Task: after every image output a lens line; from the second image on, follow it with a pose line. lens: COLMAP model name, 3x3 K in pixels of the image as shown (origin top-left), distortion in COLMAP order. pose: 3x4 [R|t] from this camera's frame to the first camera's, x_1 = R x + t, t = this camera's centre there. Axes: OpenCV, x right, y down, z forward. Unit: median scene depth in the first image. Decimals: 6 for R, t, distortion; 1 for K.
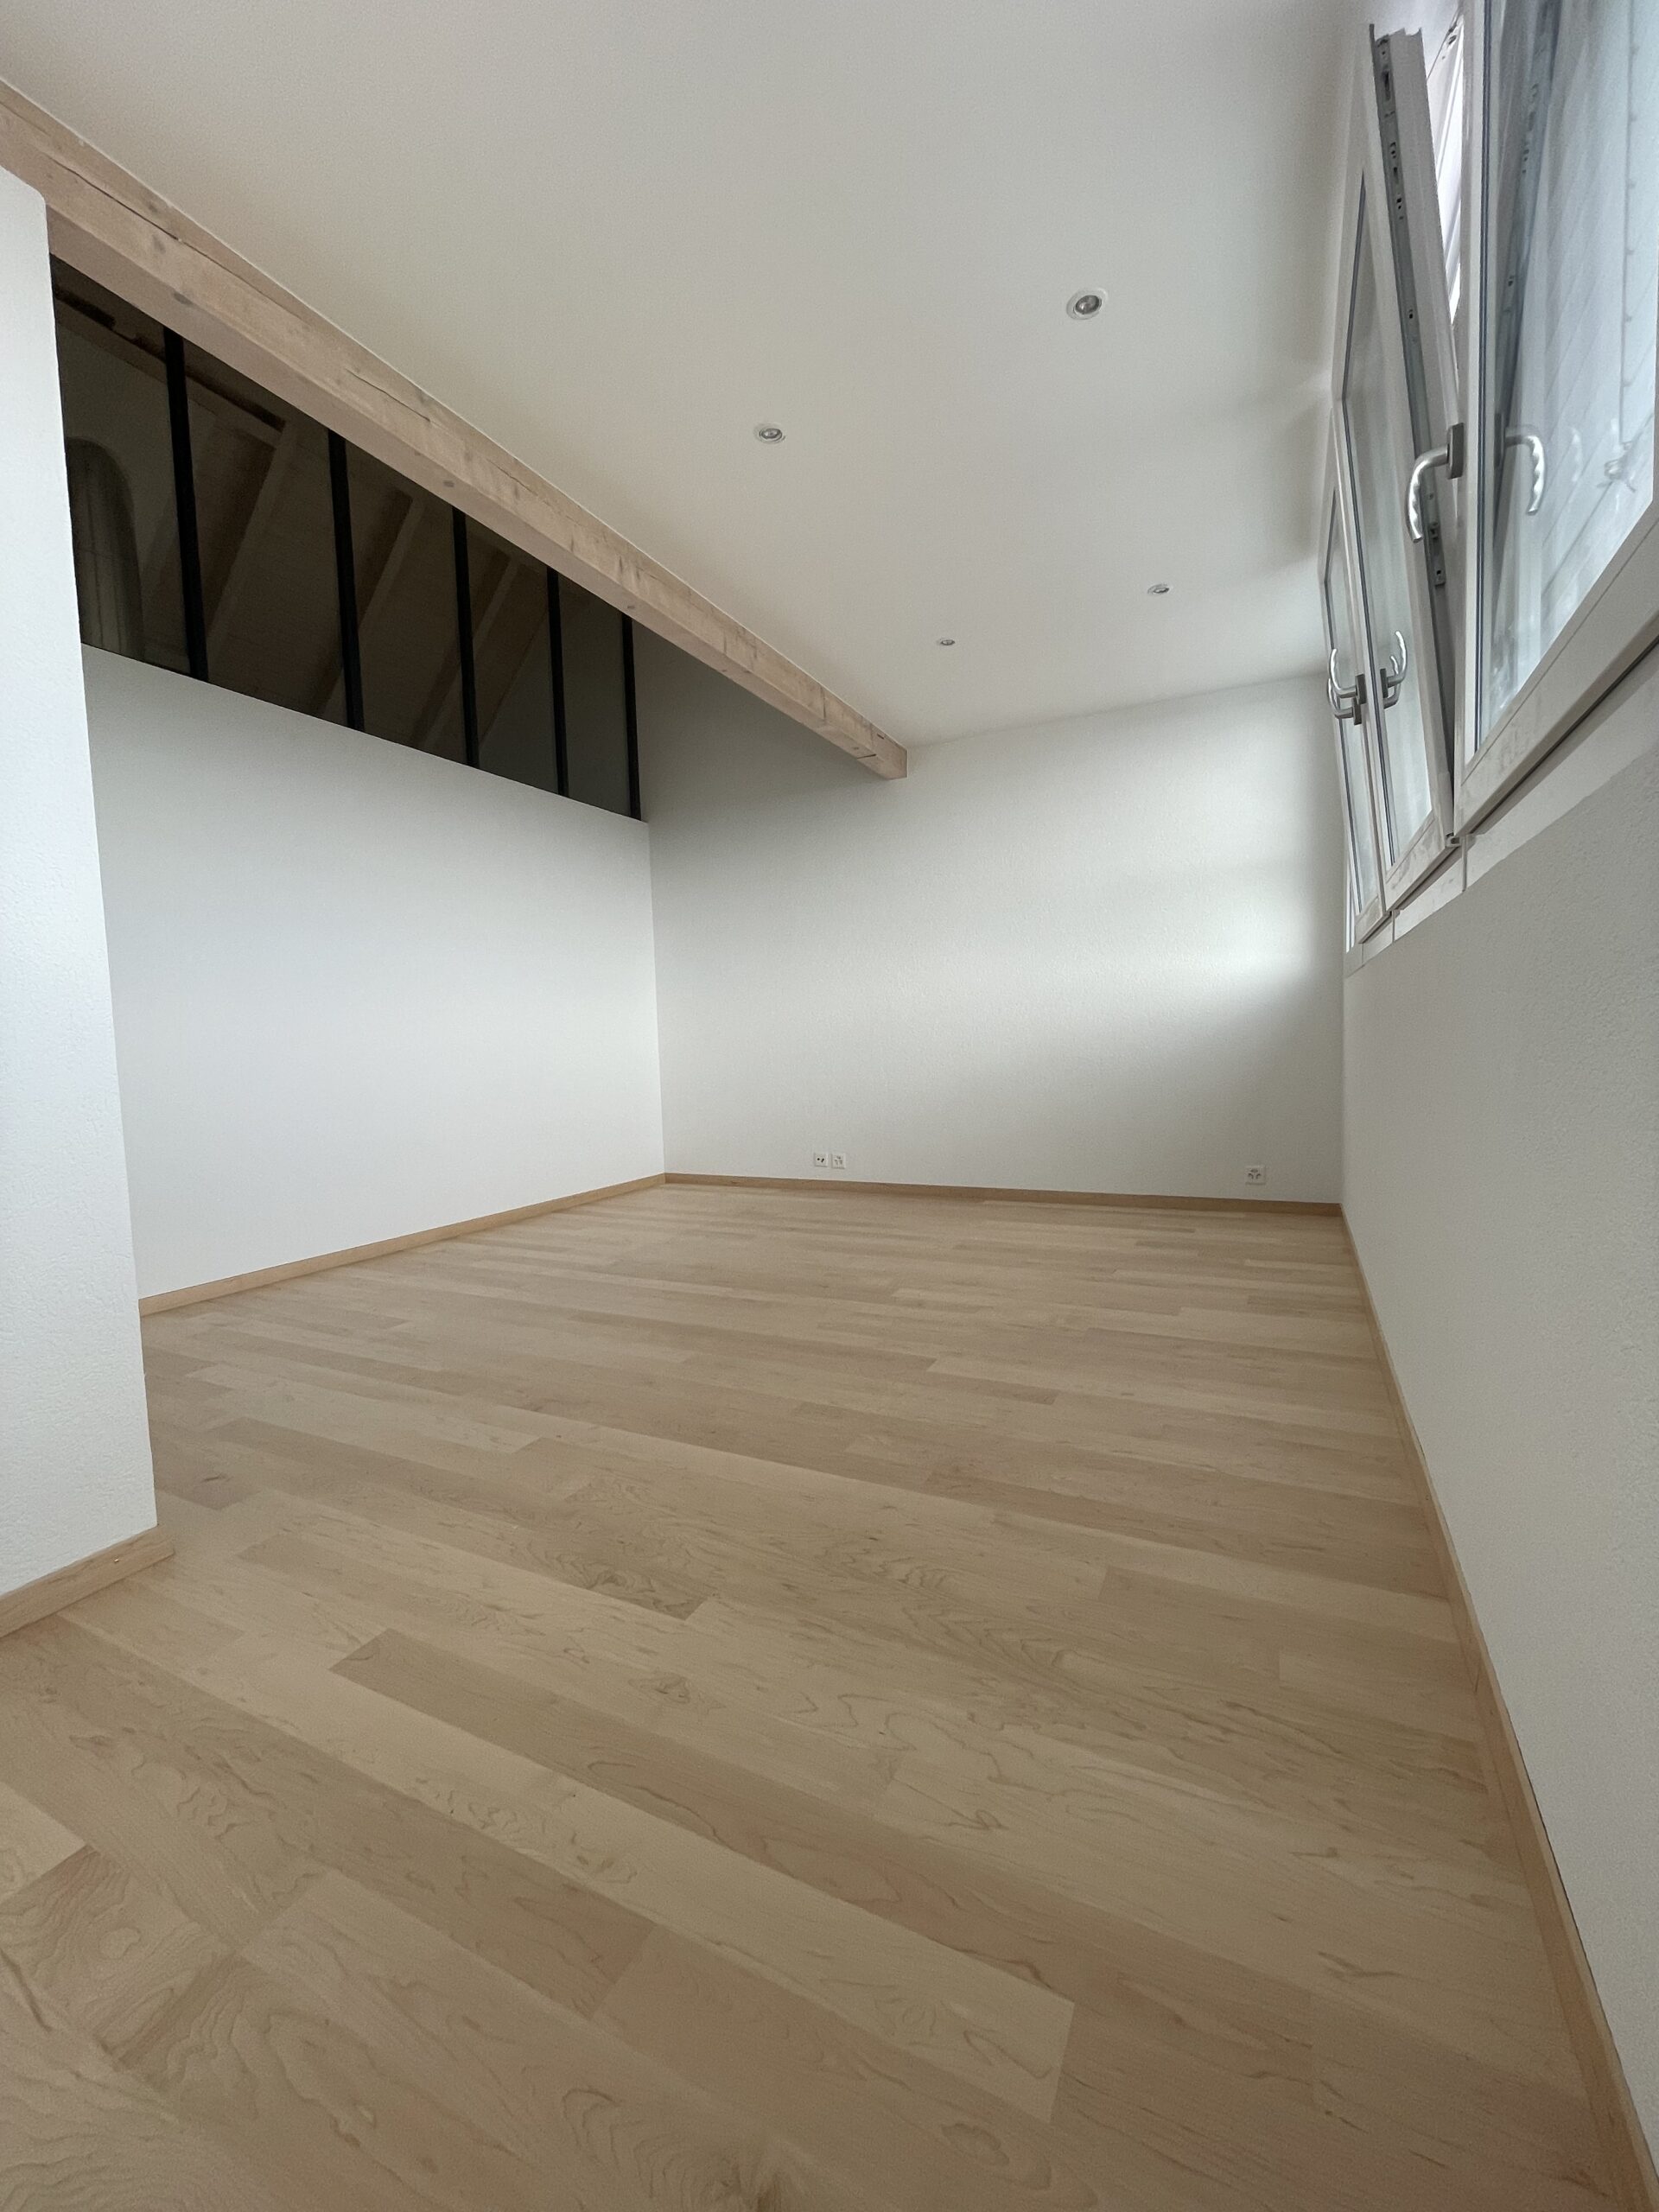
lens RADIAL K [[892.5, 0, 839.9], [0, 892.5, 1107.4], [0, 0, 1]] dist [-0.003858, -0.000418]
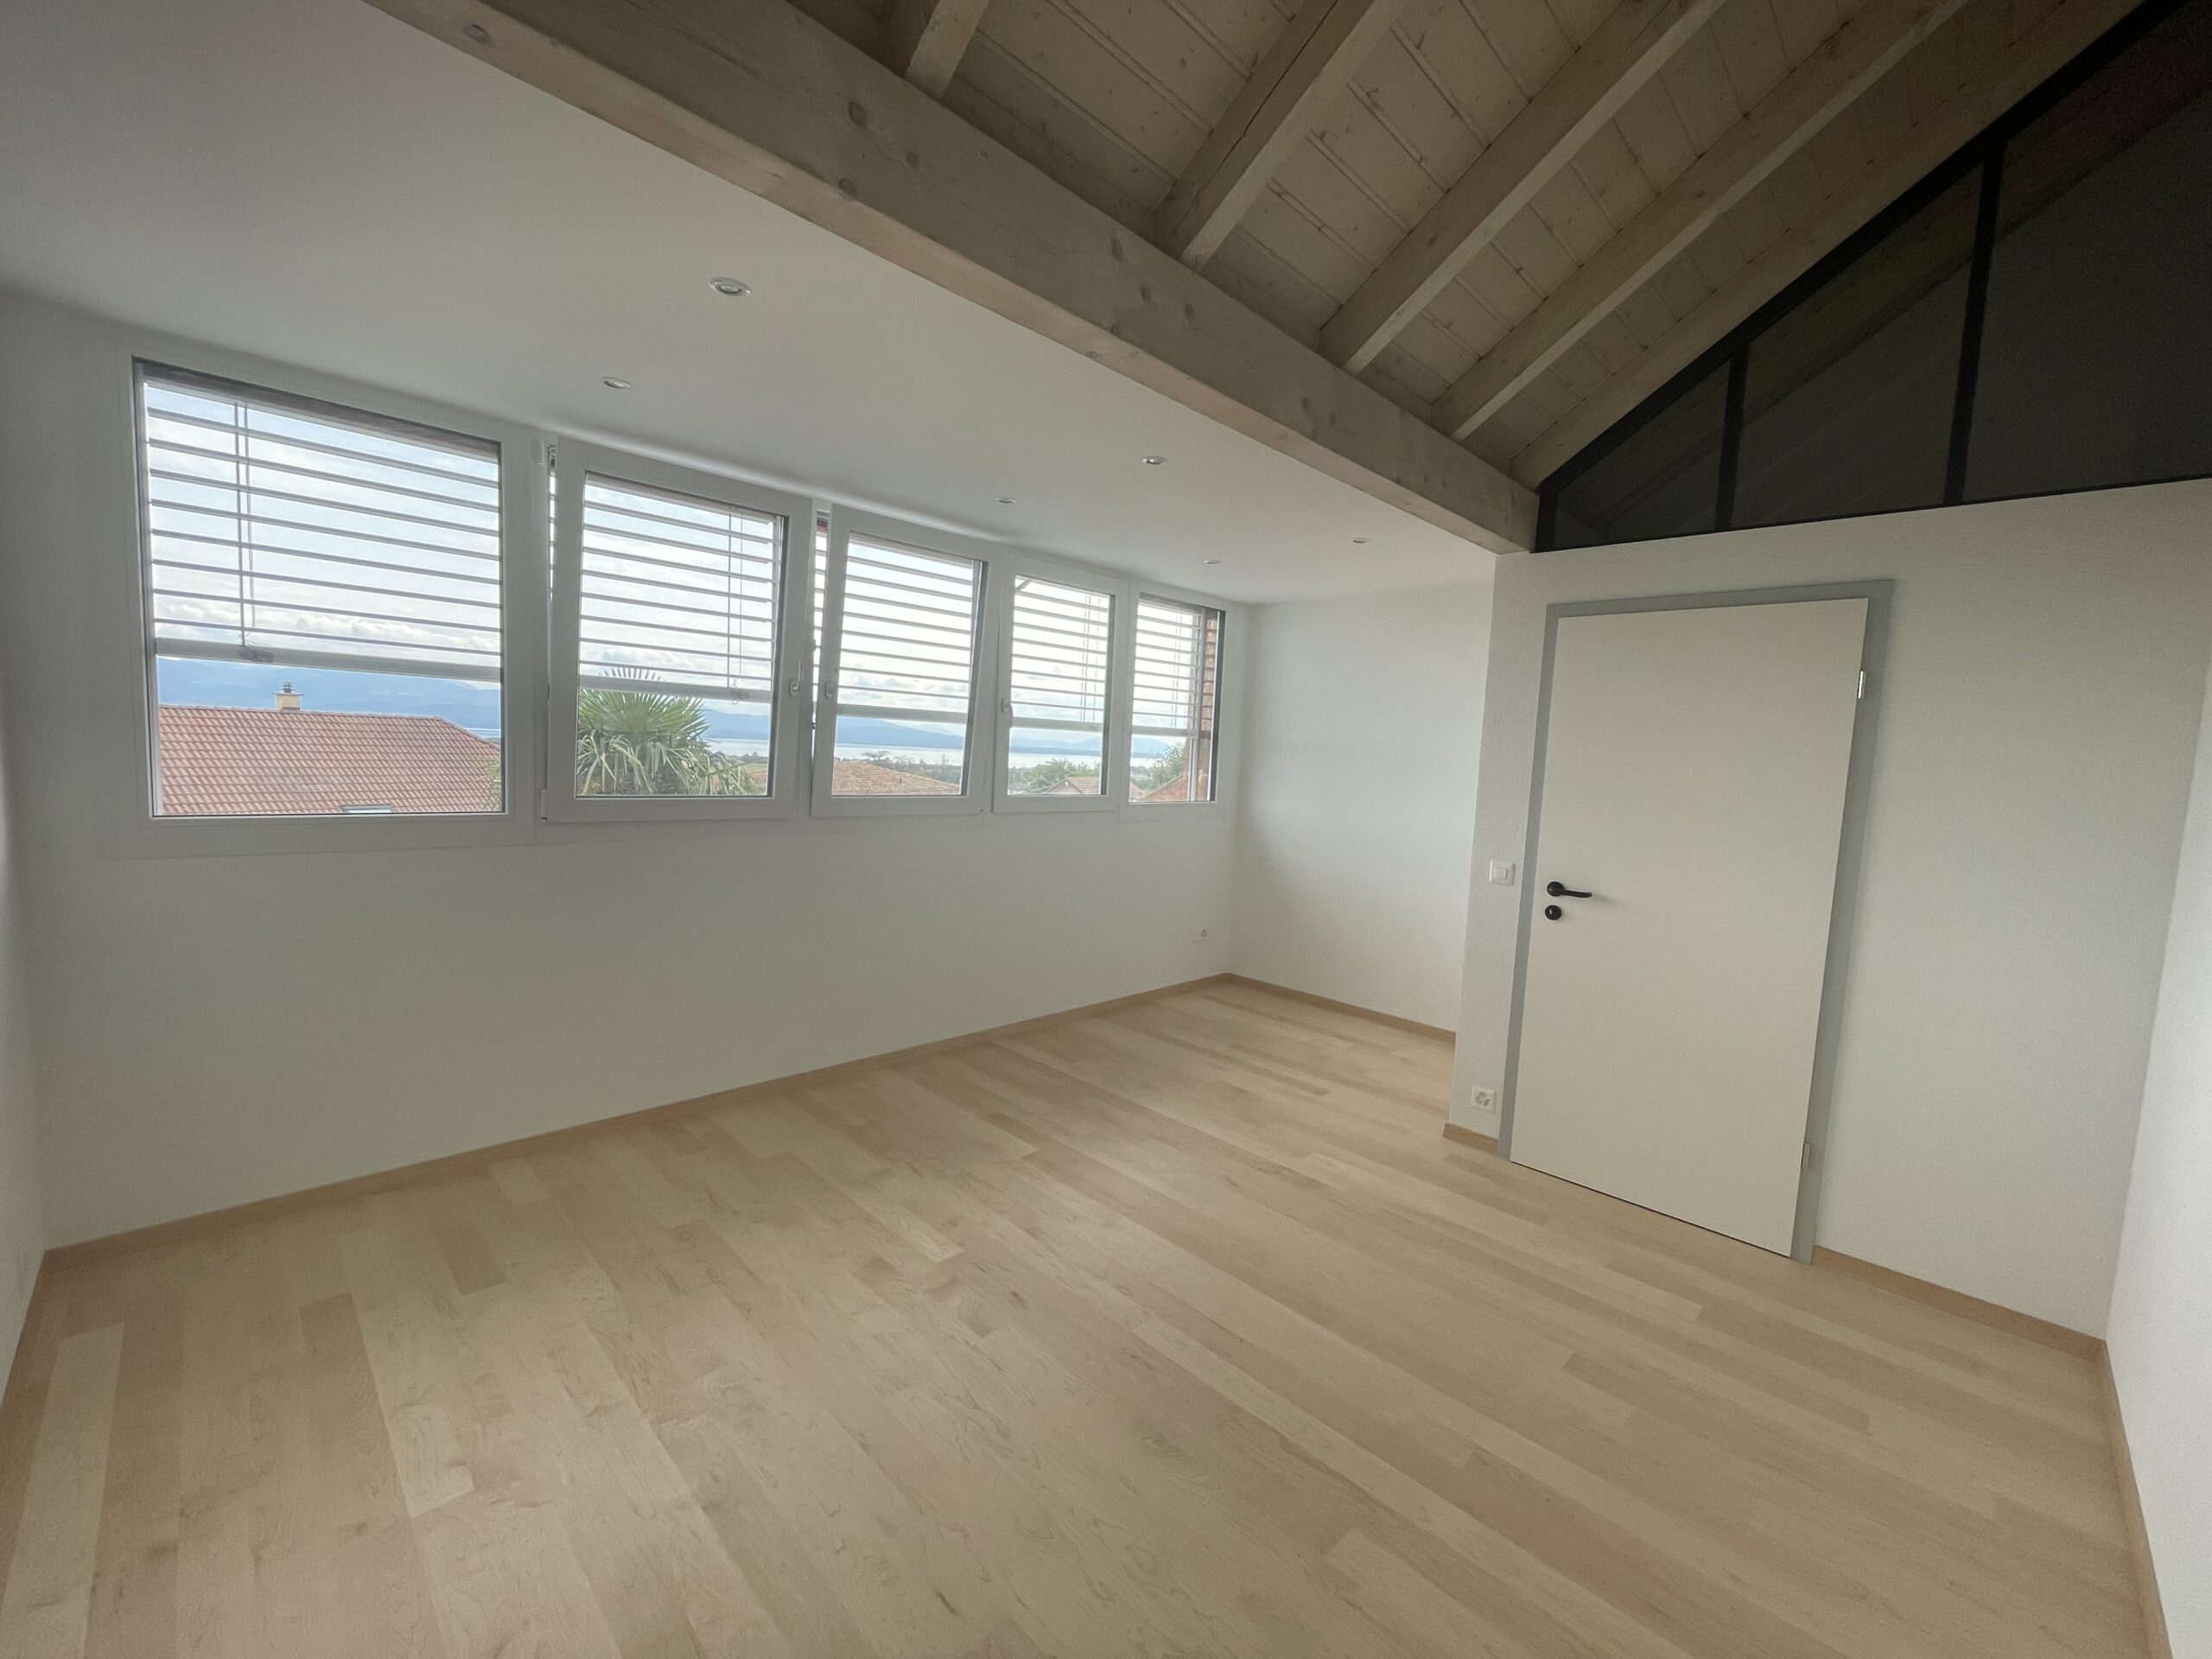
lens RADIAL K [[892.5, 0, 1109.9], [0, 892.5, 827.6], [0, 0, 1]] dist [-0.003858, -0.000418]
pose [[-0.950181, -0.040449, 0.309063, -0.413186], [0.006635, 0.988695, 0.149795, -0.406240], [-0.311628, 0.144383, -0.939170, 2.186255]]
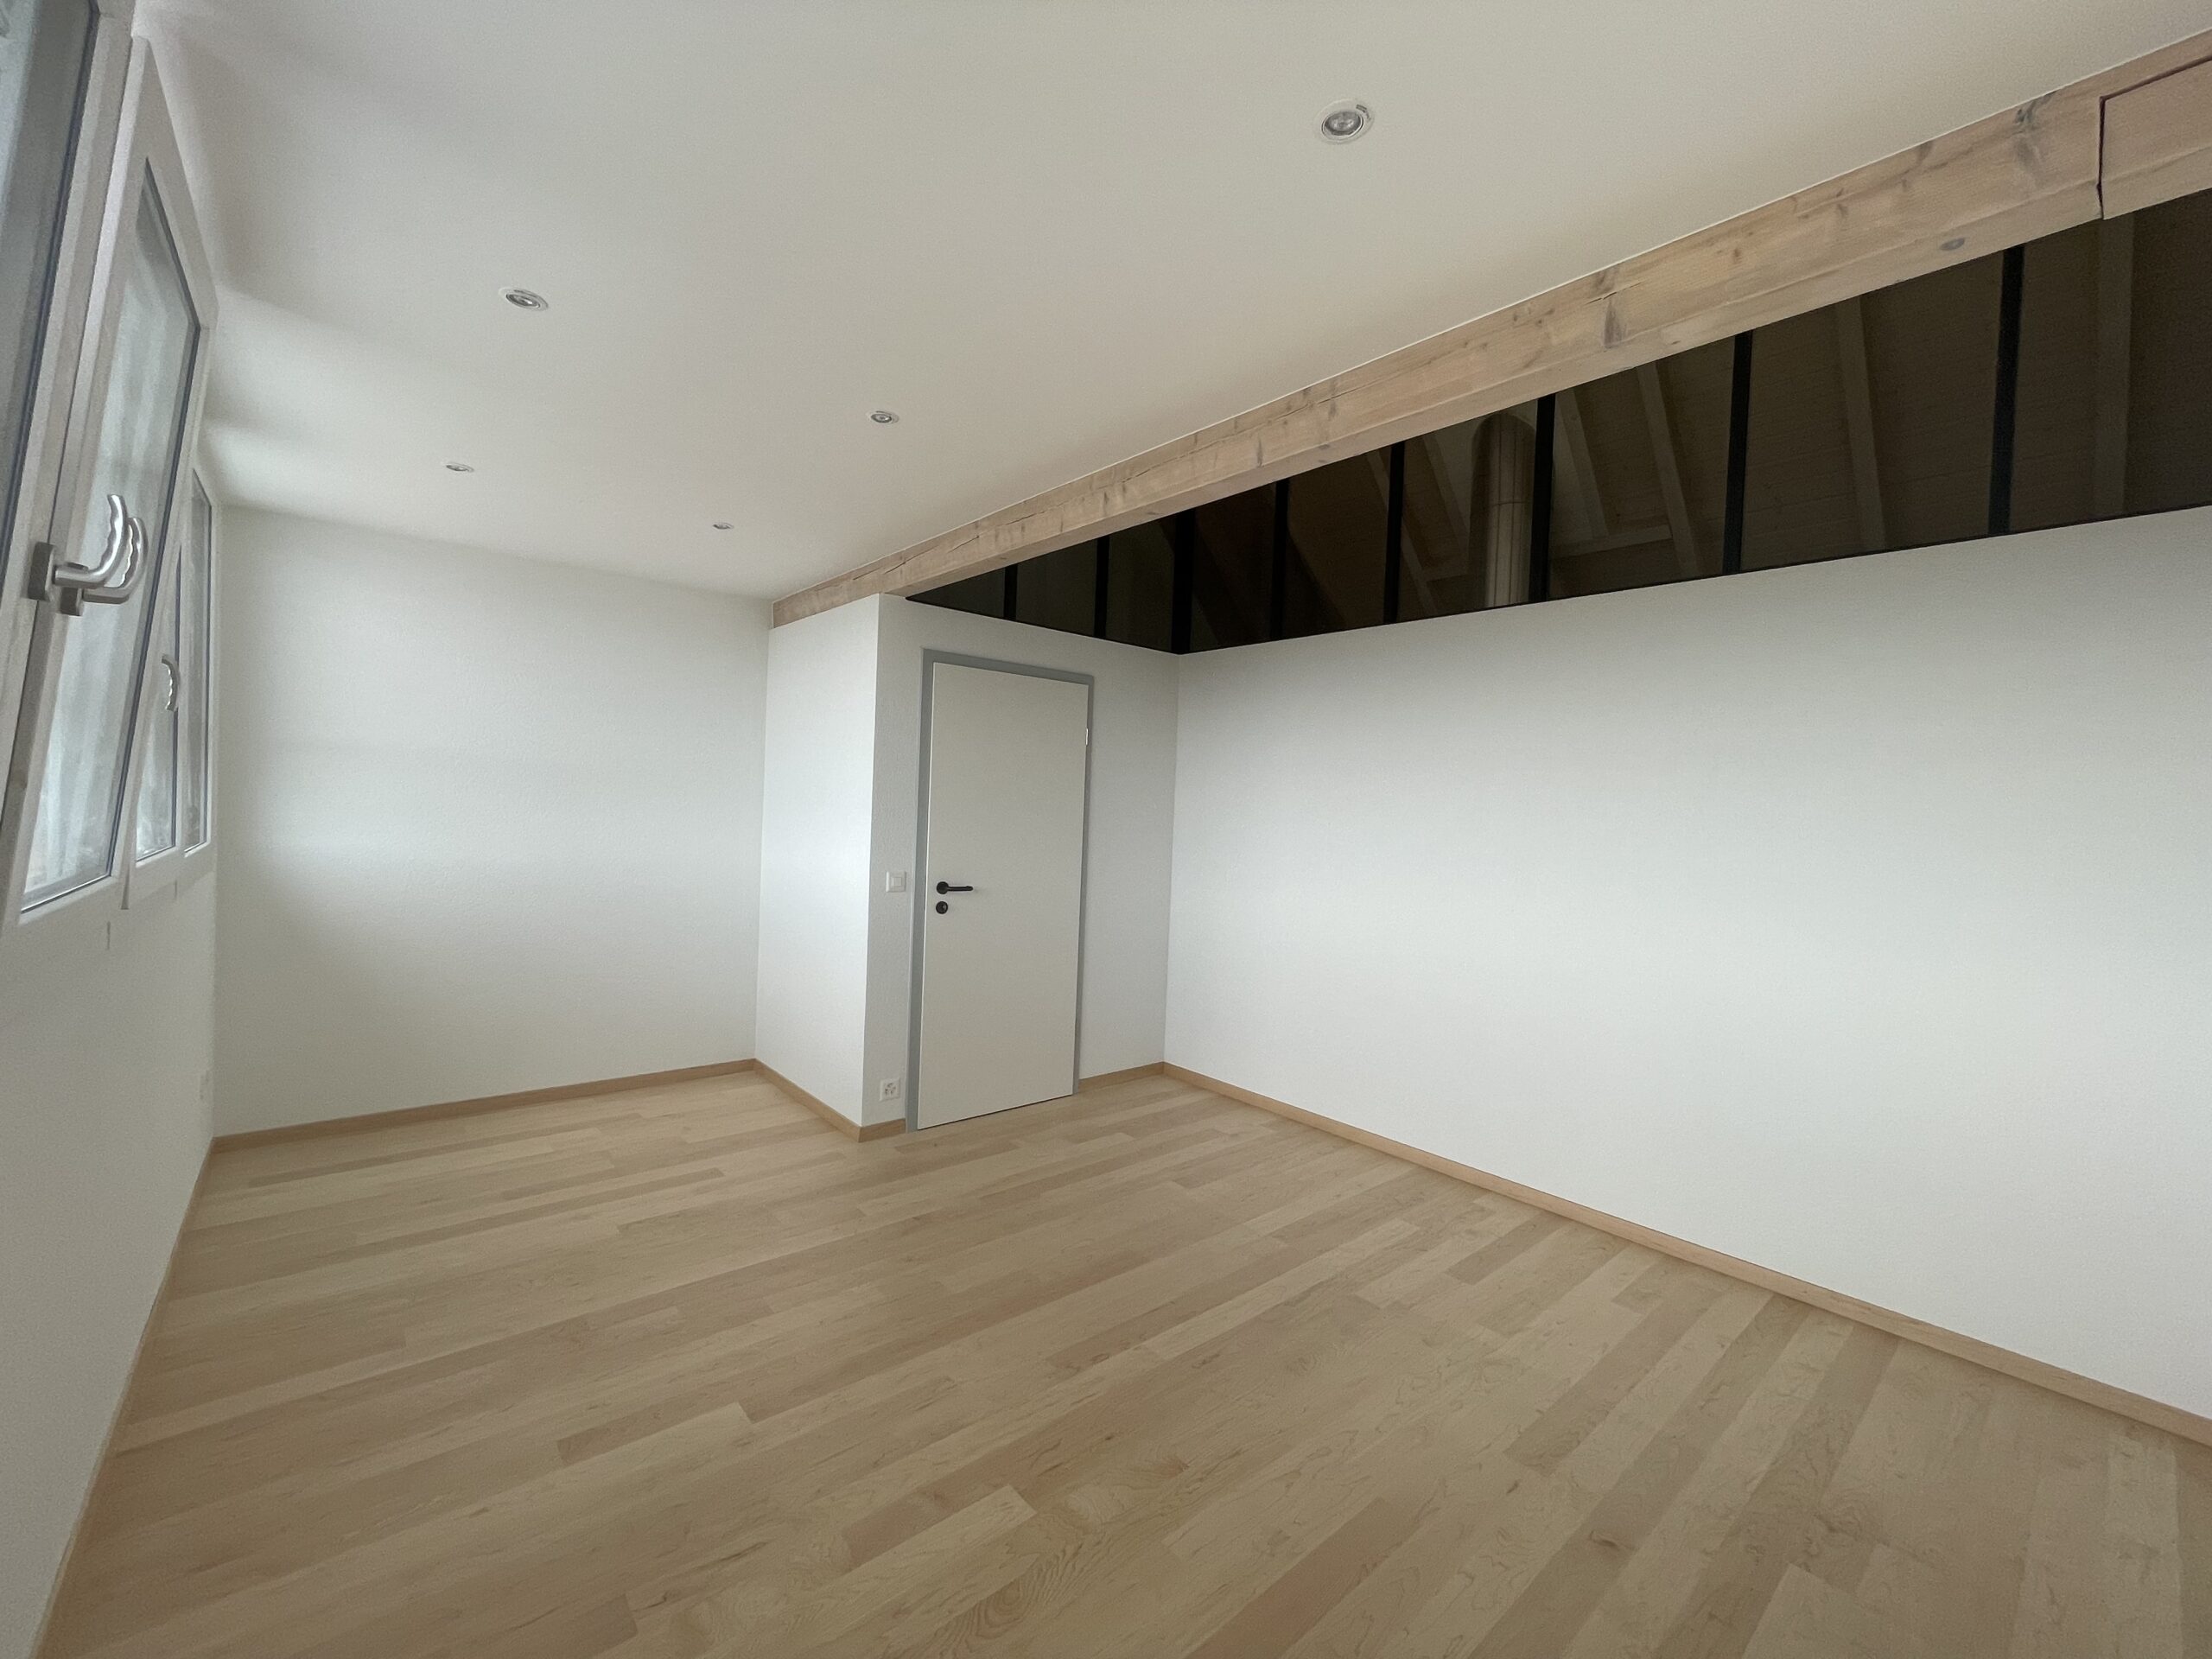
lens RADIAL K [[892.5, 0, 1095.9], [0, 892.5, 826.3], [0, 0, 1]] dist [-0.003858, -0.000418]
pose [[-0.397879, 0.036939, -0.916694, 0.742803], [-0.095499, 0.992093, 0.081428, -0.377714], [0.912454, 0.119942, -0.391206, 1.596391]]
